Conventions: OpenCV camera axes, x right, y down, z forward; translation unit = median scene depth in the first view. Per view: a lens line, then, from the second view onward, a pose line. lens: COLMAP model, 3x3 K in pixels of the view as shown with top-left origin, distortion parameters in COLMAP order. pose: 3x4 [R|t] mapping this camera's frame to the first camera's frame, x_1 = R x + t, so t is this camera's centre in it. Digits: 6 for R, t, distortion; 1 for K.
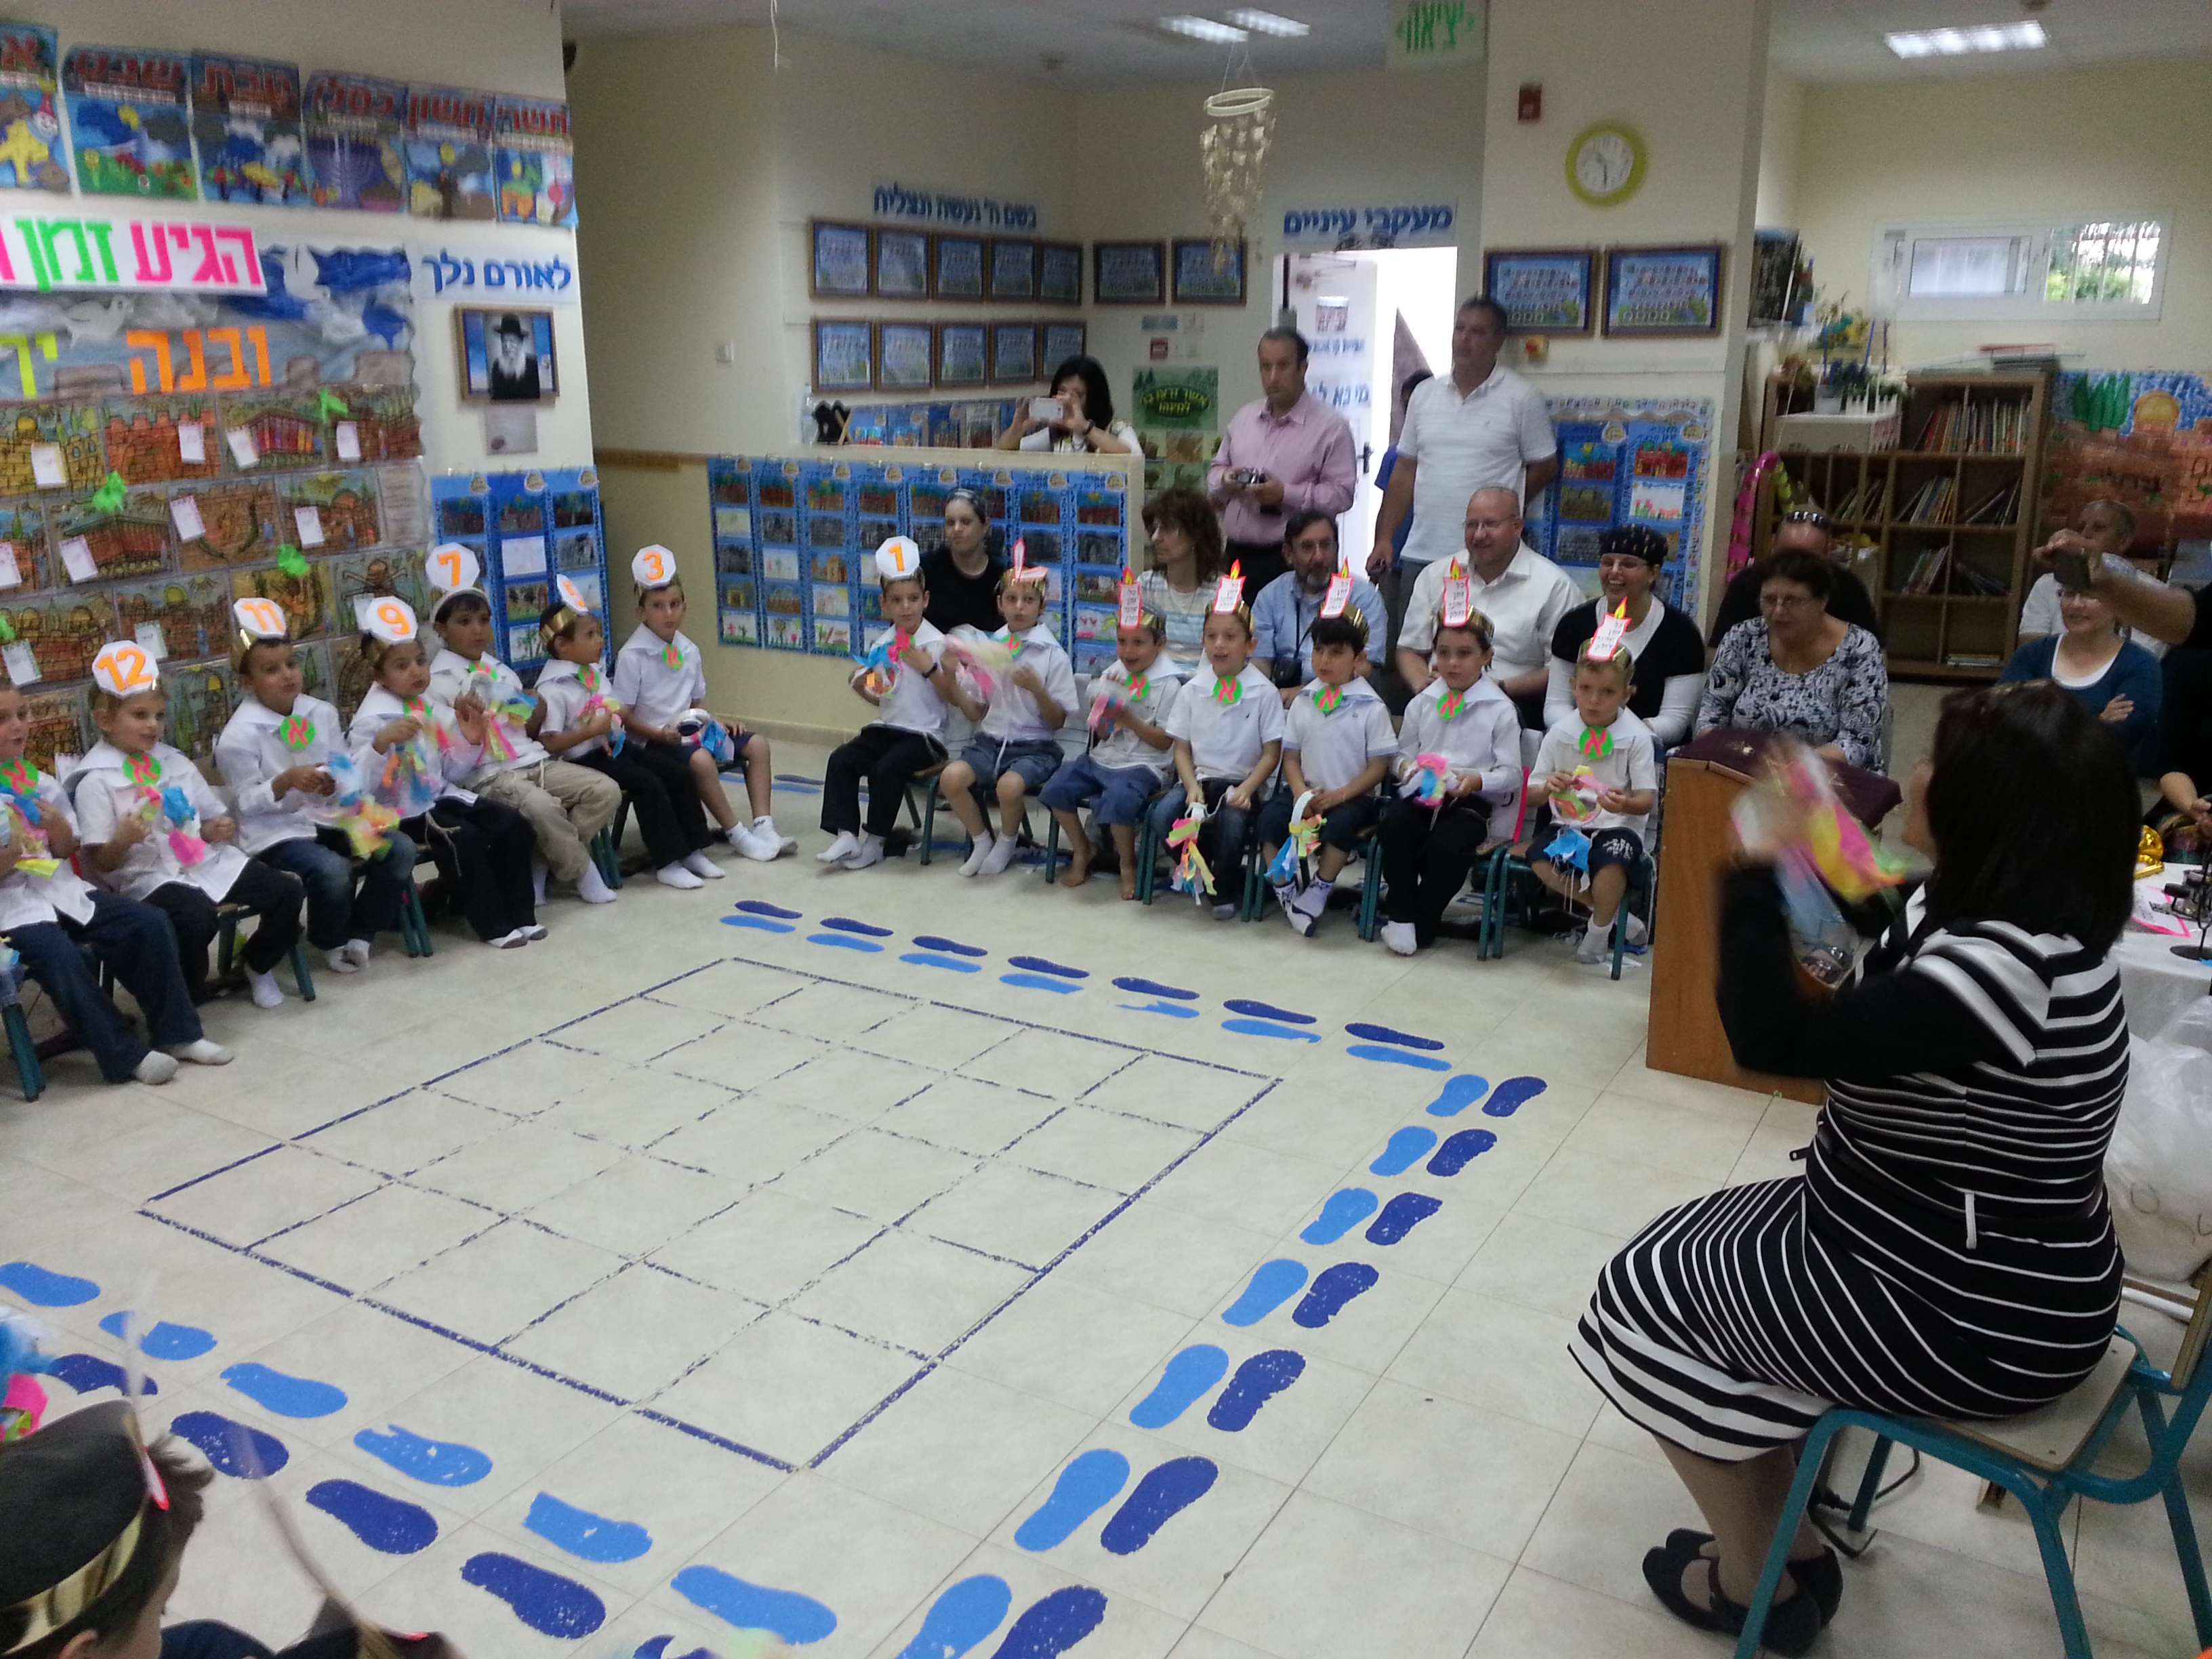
lens RADIAL K [[1808.2, 0, 1106.0], [0, 1808.2, 829.5], [0, 0, 1]] dist [-0.007824, -0.011405]
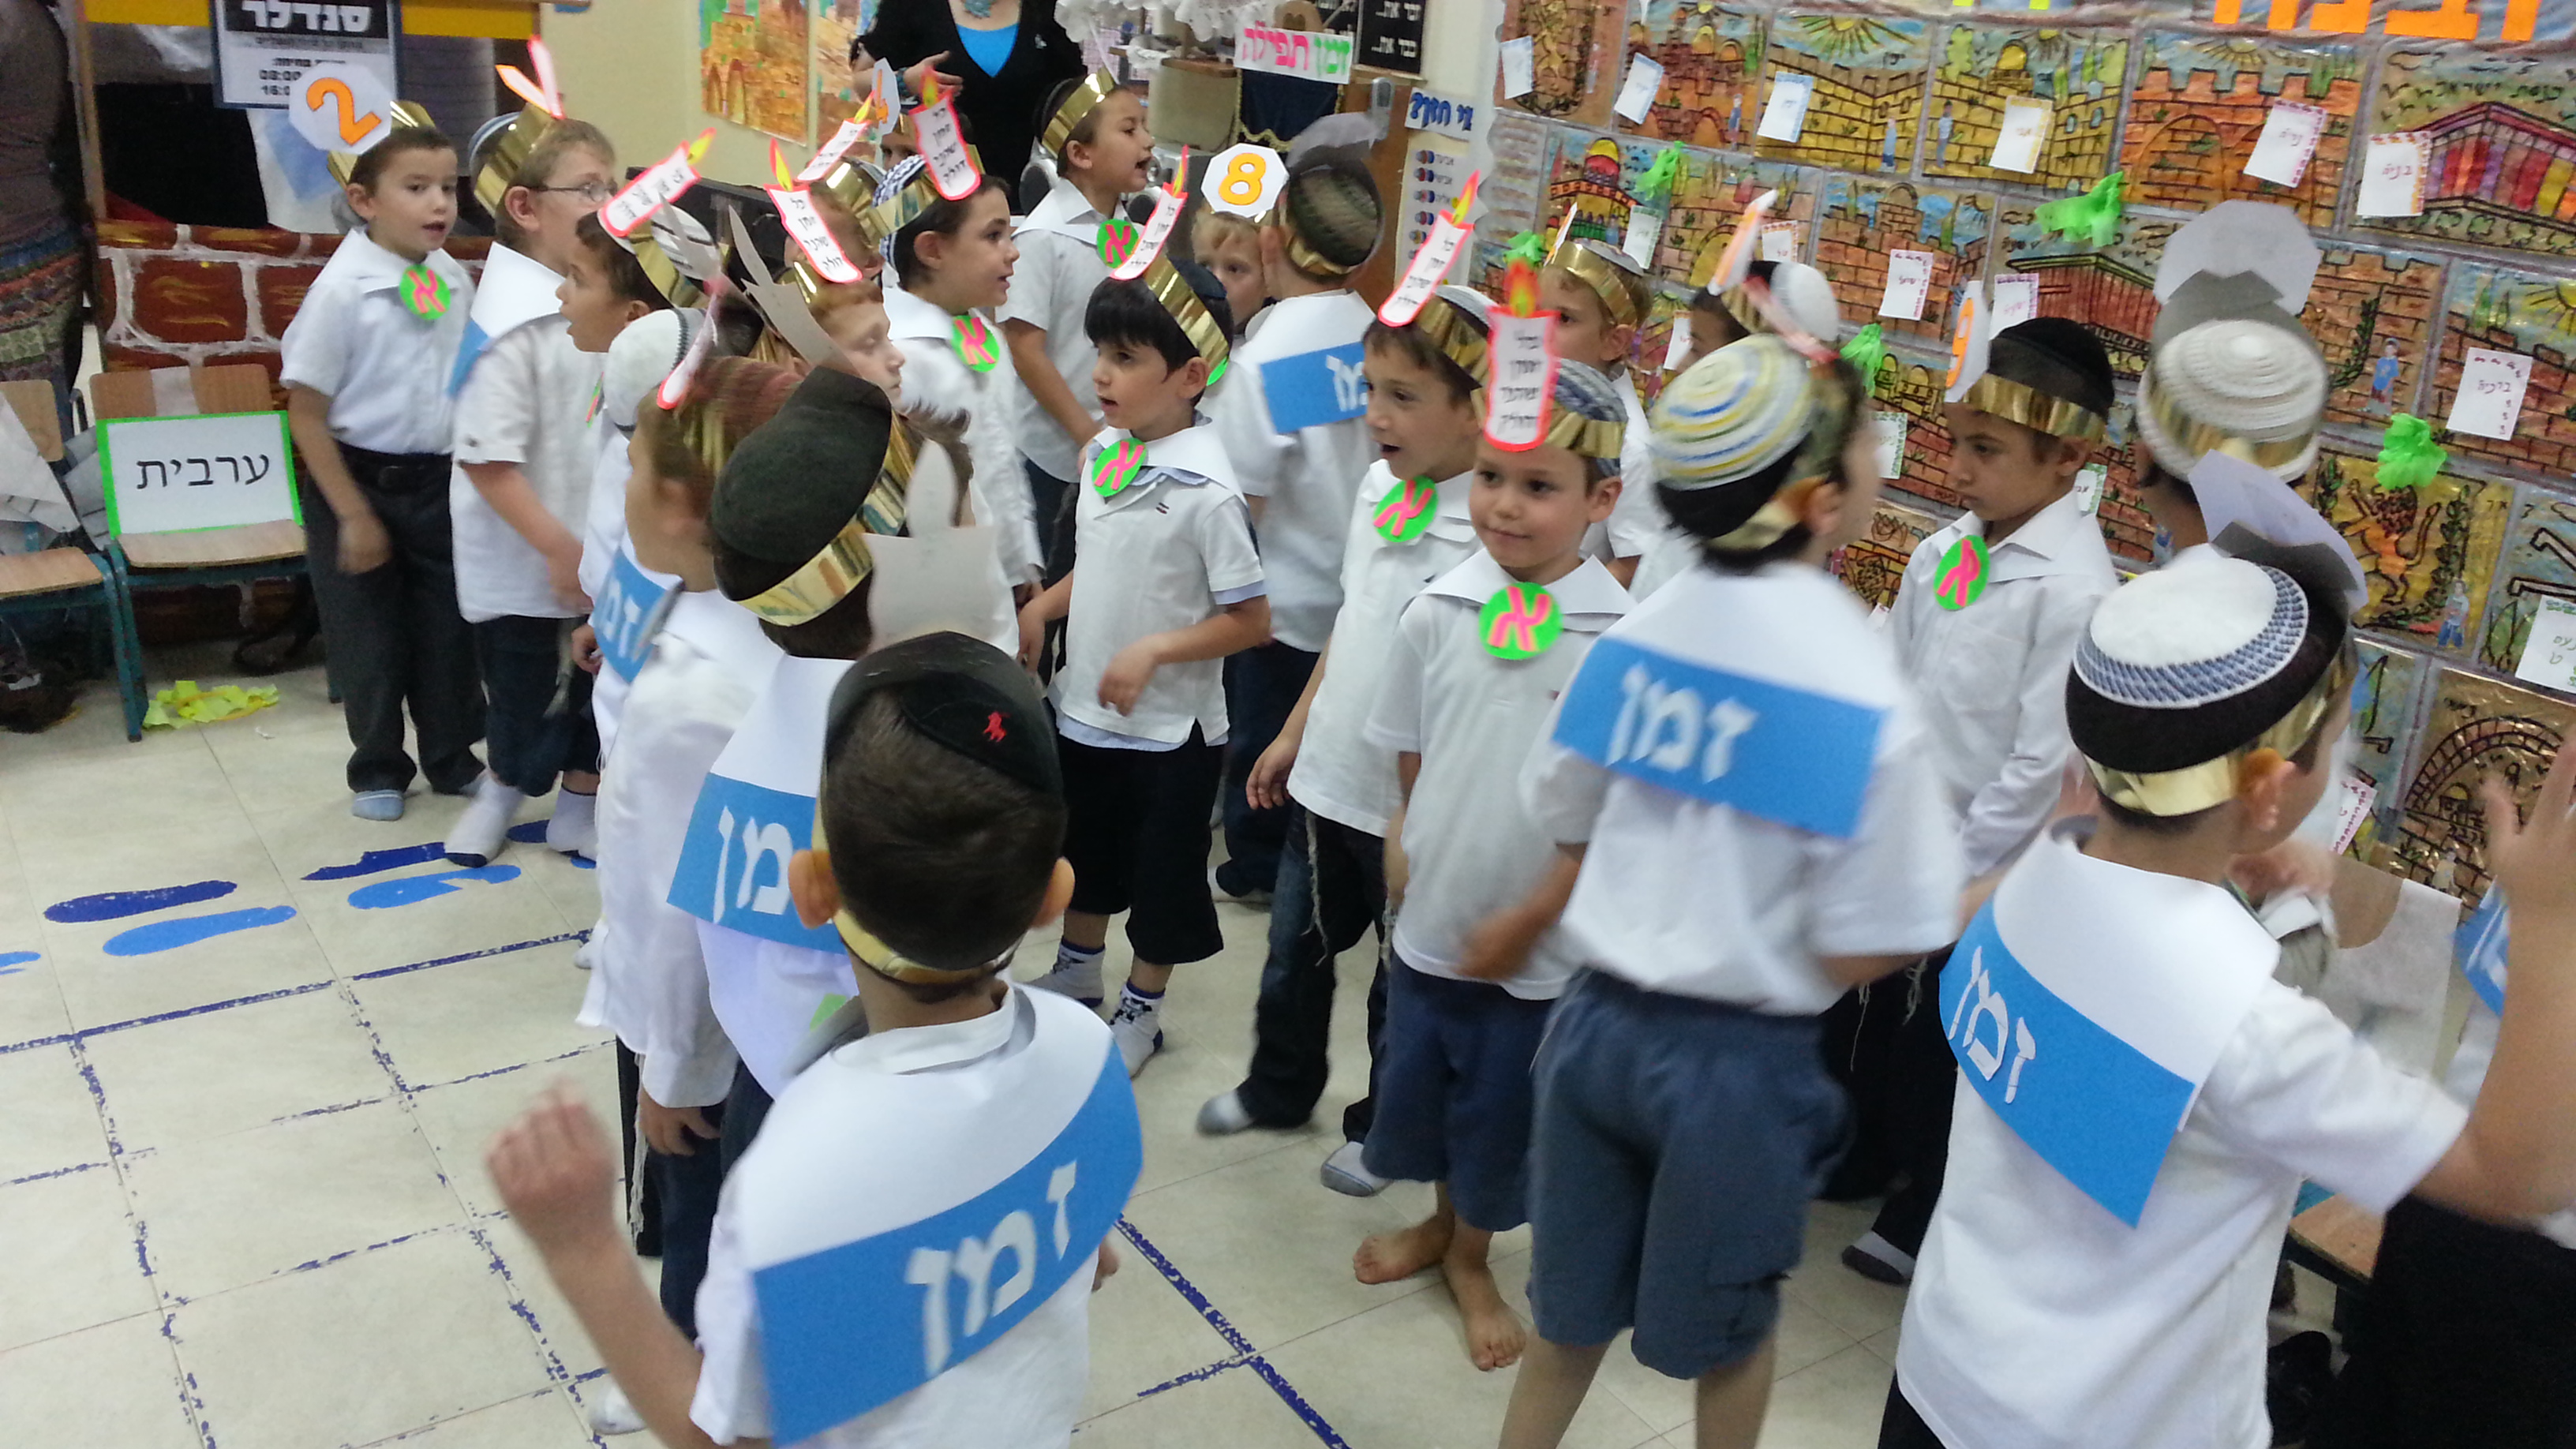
lens RADIAL K [[2079.2, 0, 1285.1], [0, 2079.2, 672.0], [0, 0, 1]] dist [0.123801, -0.214217]
pose [[-0.424243, 0.274657, -0.862891, 0.126192], [-0.306592, 0.853051, 0.422262, -0.259898], [0.852068, 0.443697, -0.277693, 1.029349]]
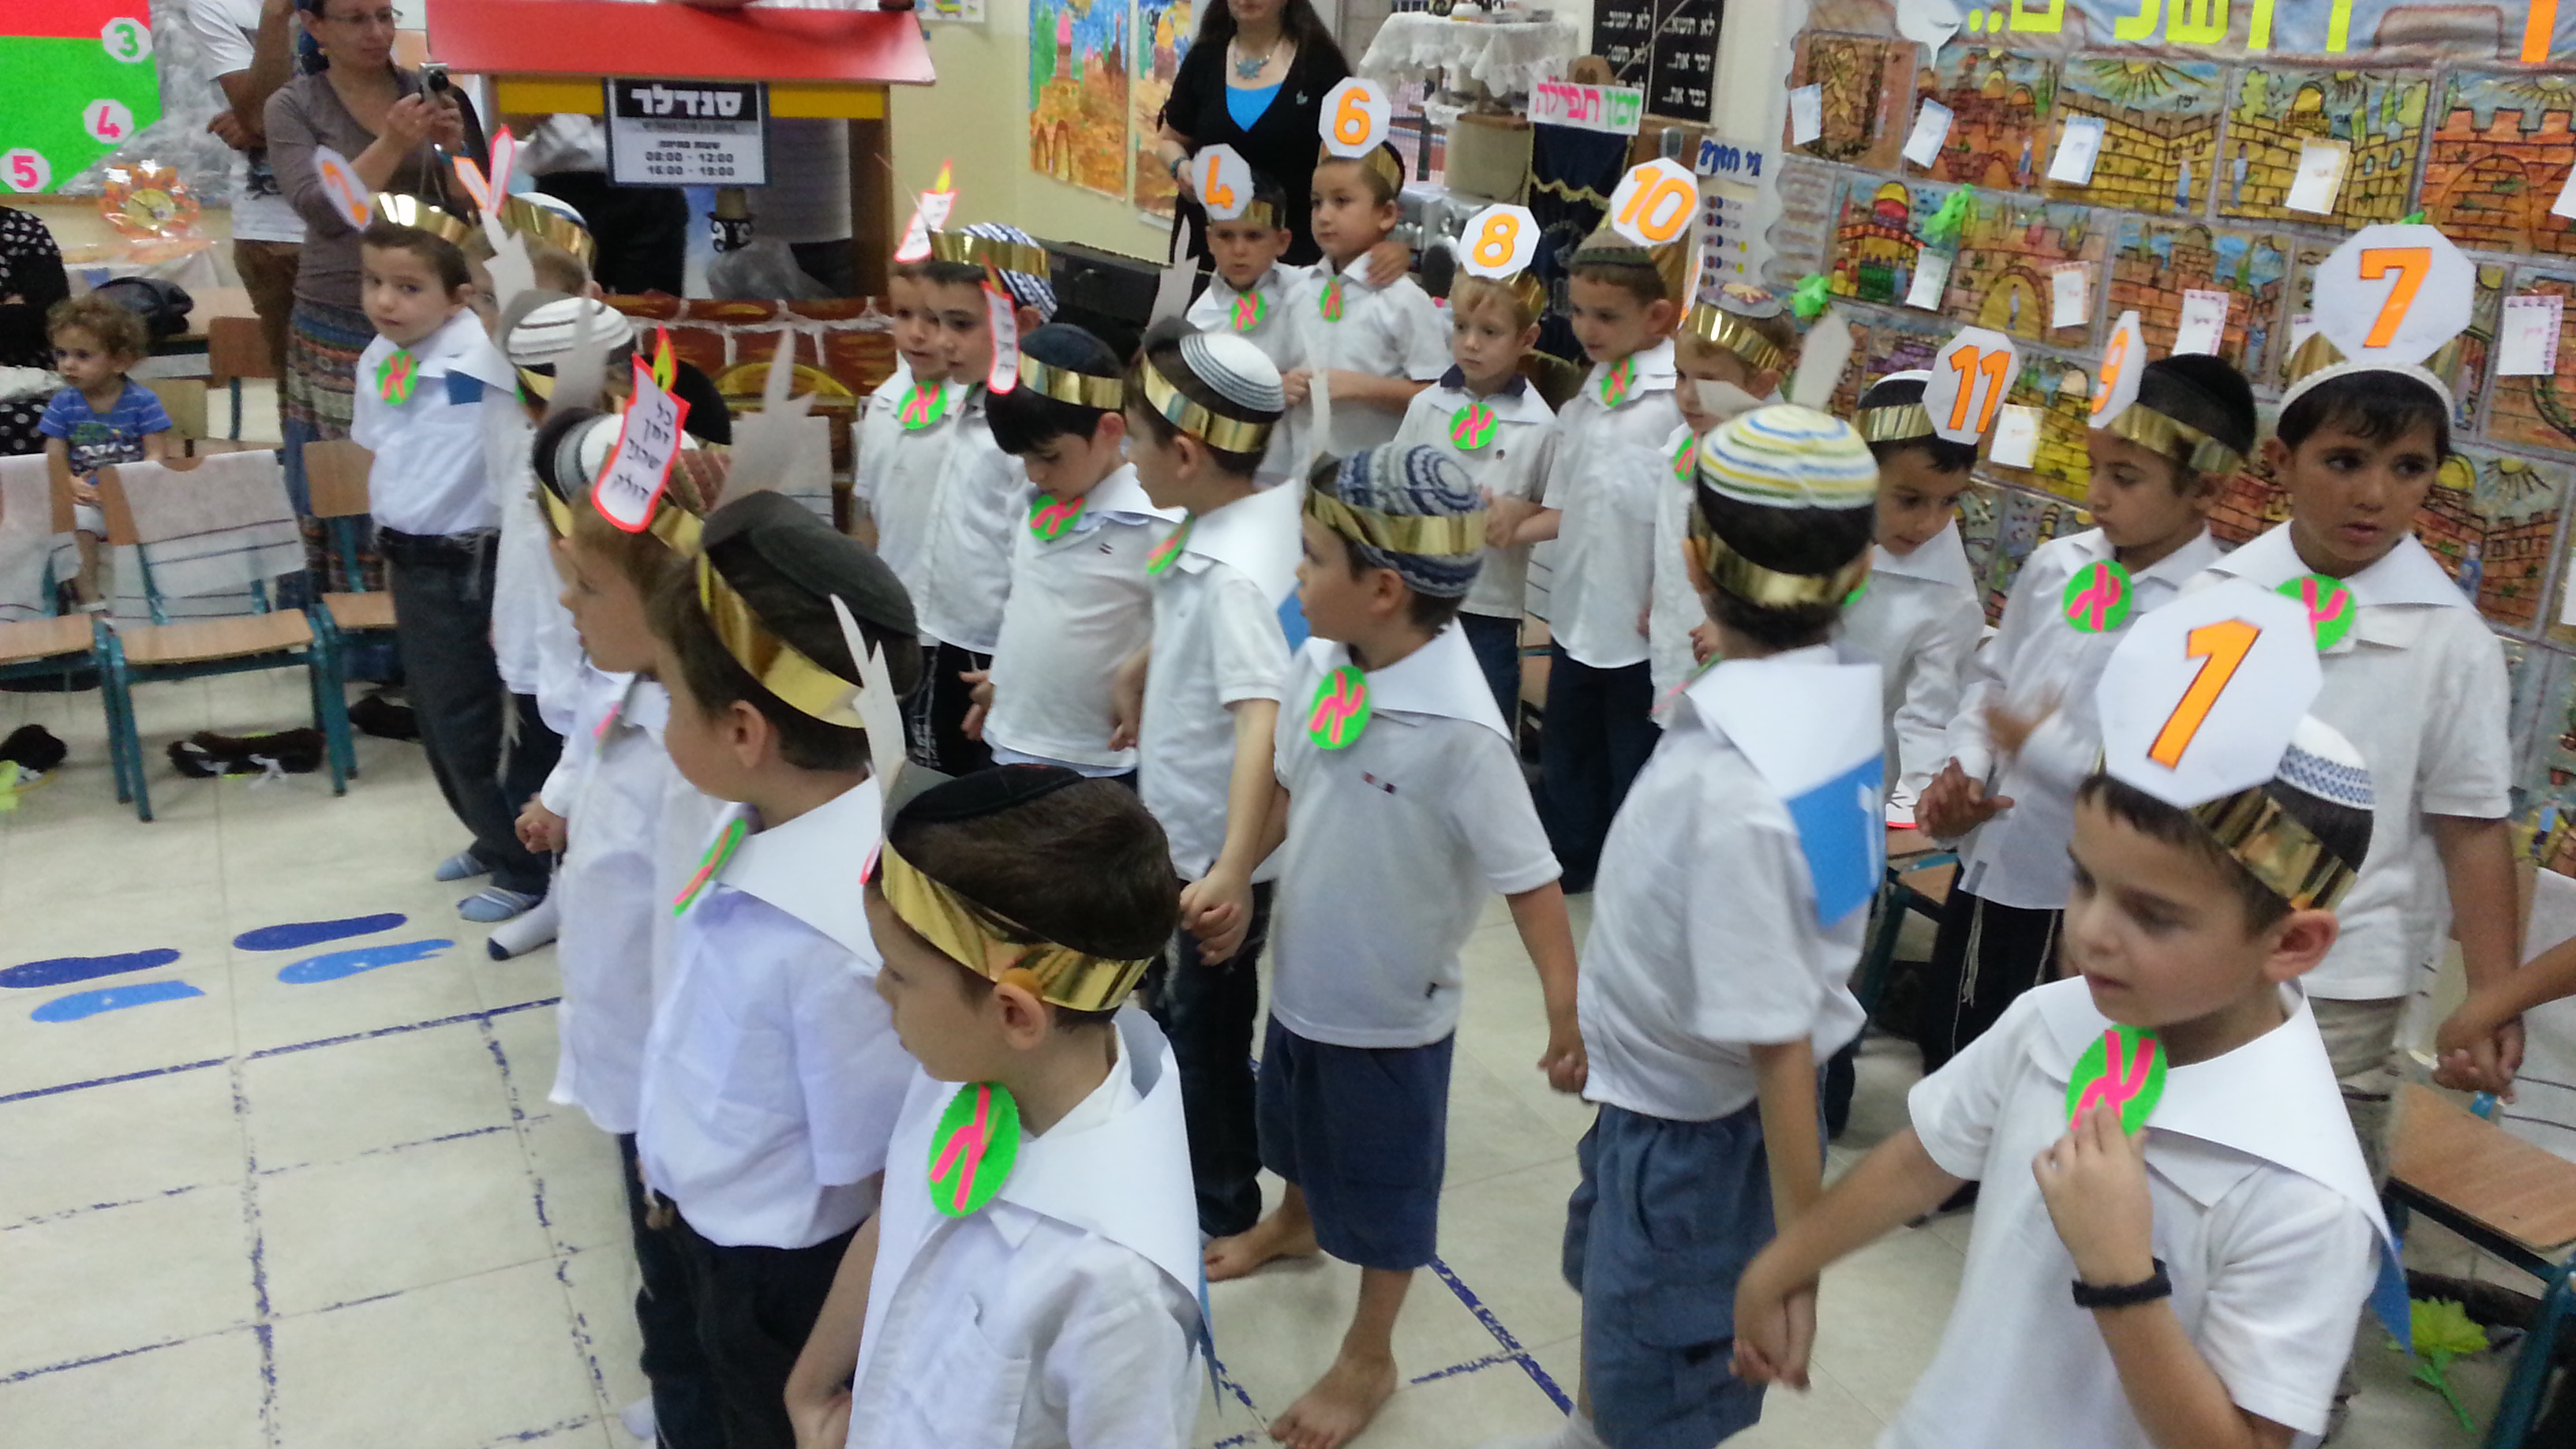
lens RADIAL K [[2059.9, 0, 1285.6], [0, 2059.9, 670.6], [0, 0, 1]] dist [0.119328, -0.197408]
pose [[-0.546421, 0.258486, -0.796623, 0.147639], [-0.253254, 0.855654, 0.451353, -0.275969], [0.798302, 0.448377, -0.402084, 1.042174]]
